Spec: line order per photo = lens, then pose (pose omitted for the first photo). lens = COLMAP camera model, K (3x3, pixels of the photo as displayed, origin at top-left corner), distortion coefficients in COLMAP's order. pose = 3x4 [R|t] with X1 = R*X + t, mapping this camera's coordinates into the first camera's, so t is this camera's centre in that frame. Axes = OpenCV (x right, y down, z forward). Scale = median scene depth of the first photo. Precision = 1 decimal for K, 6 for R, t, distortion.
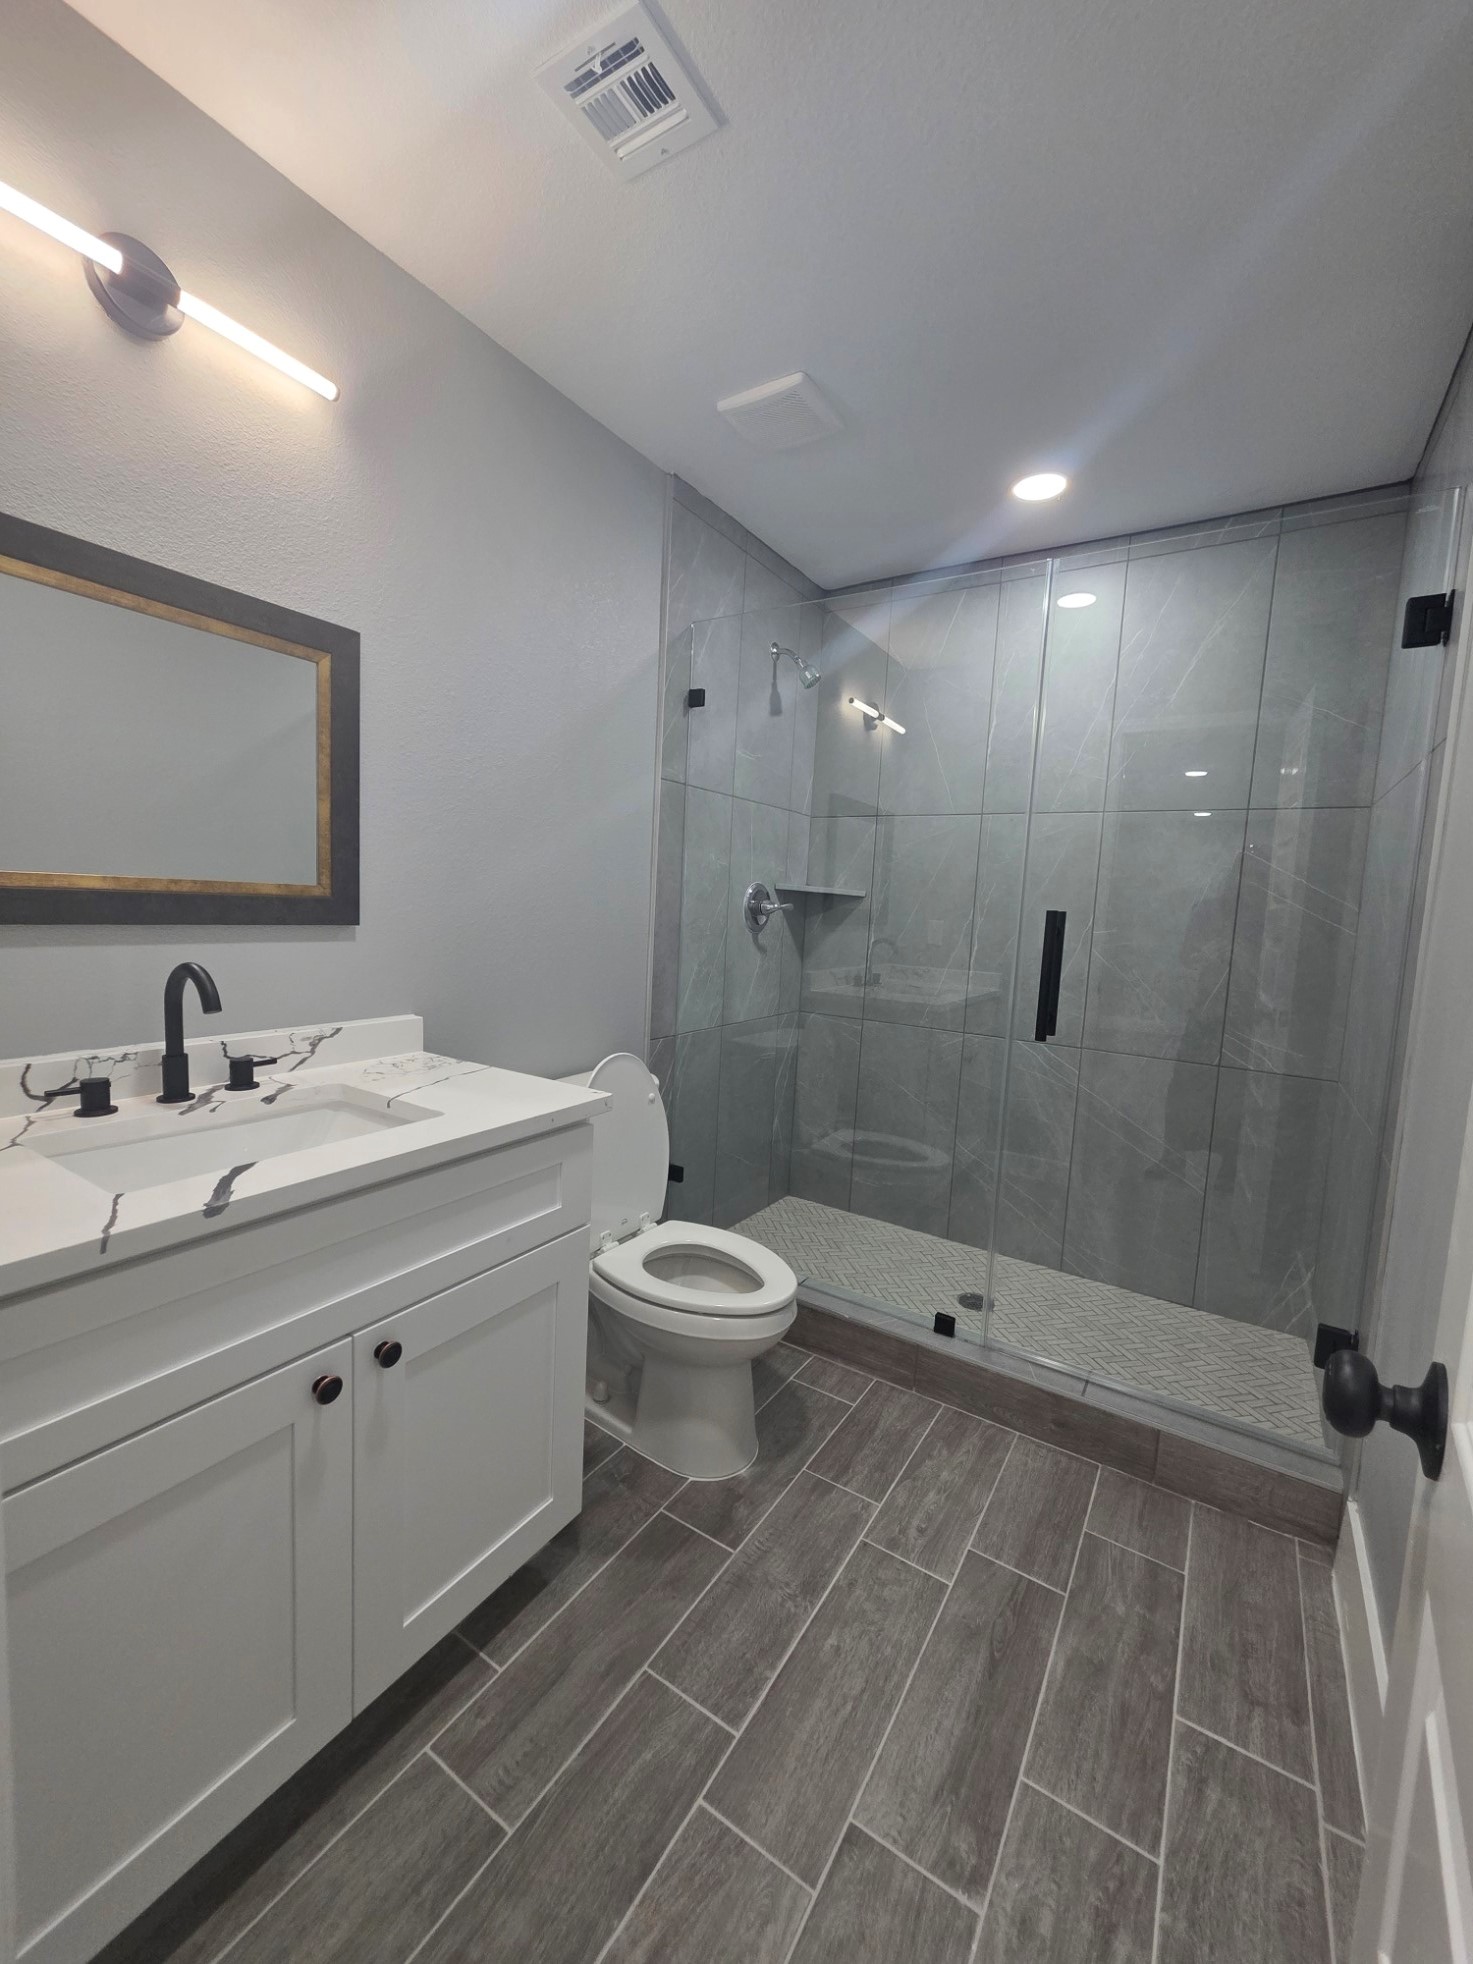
lens RADIAL K [[780.5, 0, 736.5], [0, 780.5, 982.0], [0, 0, 1]] dist [-0.000167, 0.000027]
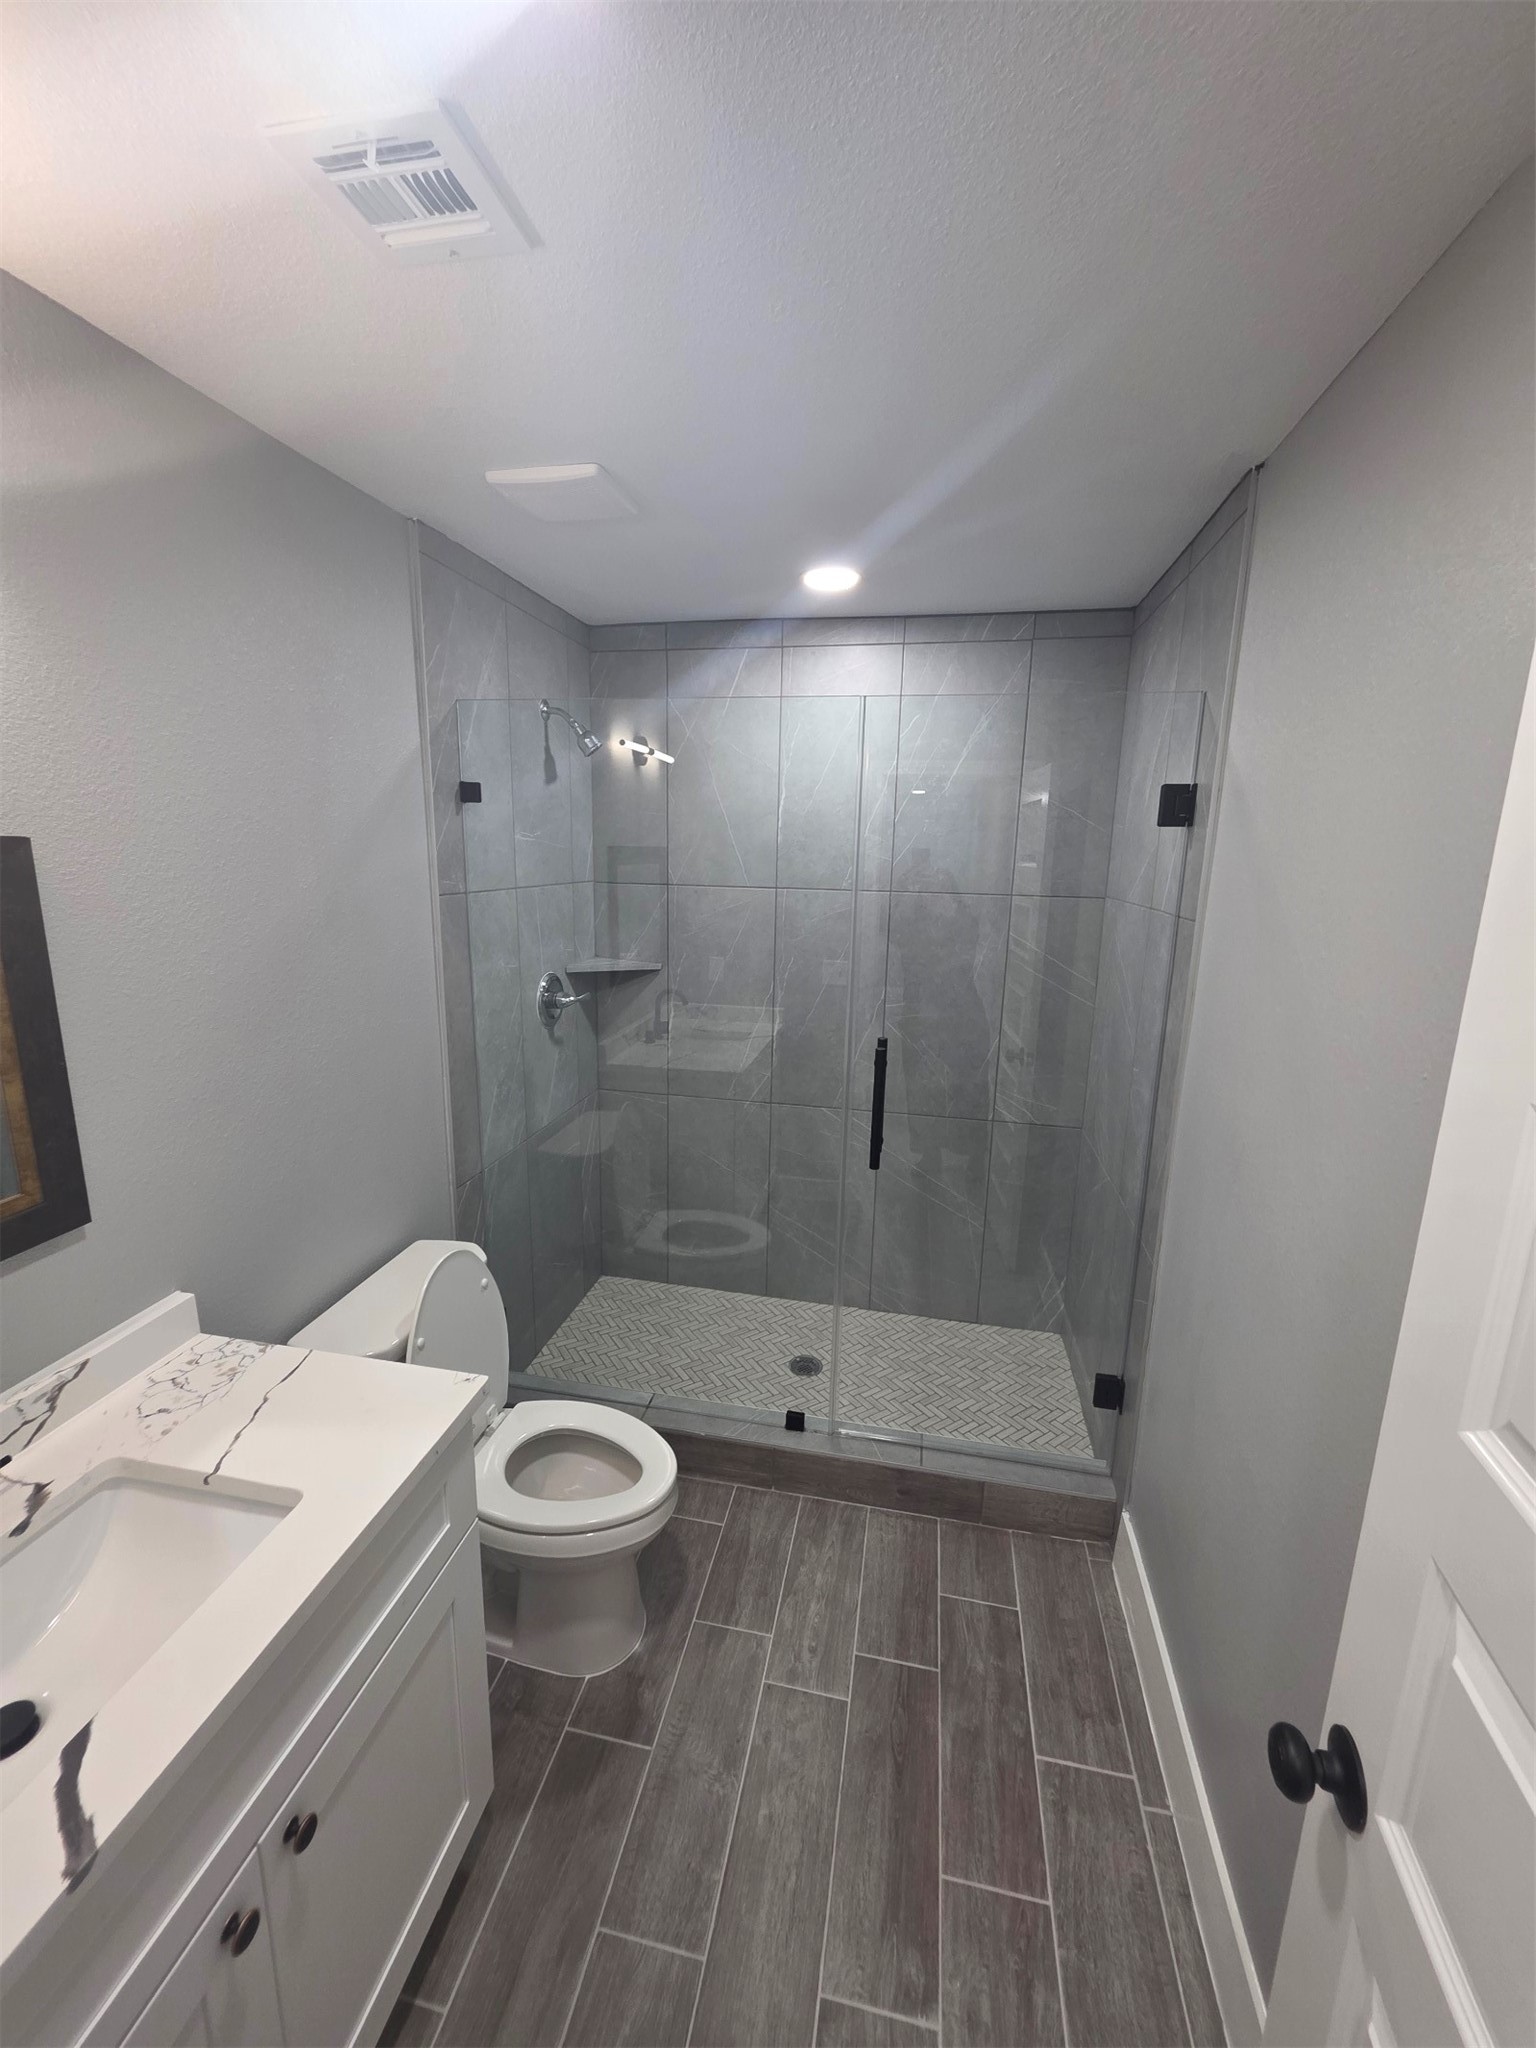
lens RADIAL K [[812.7, 0, 768.0], [0, 812.7, 1024.0], [0, 0, 1]] dist [0.000418, -0.000131]
pose [[0.931029, -0.103915, 0.349839, -0.119344], [0.061302, 0.989514, 0.130779, -0.294669], [-0.359761, -0.100314, 0.927636, 0.054640]]
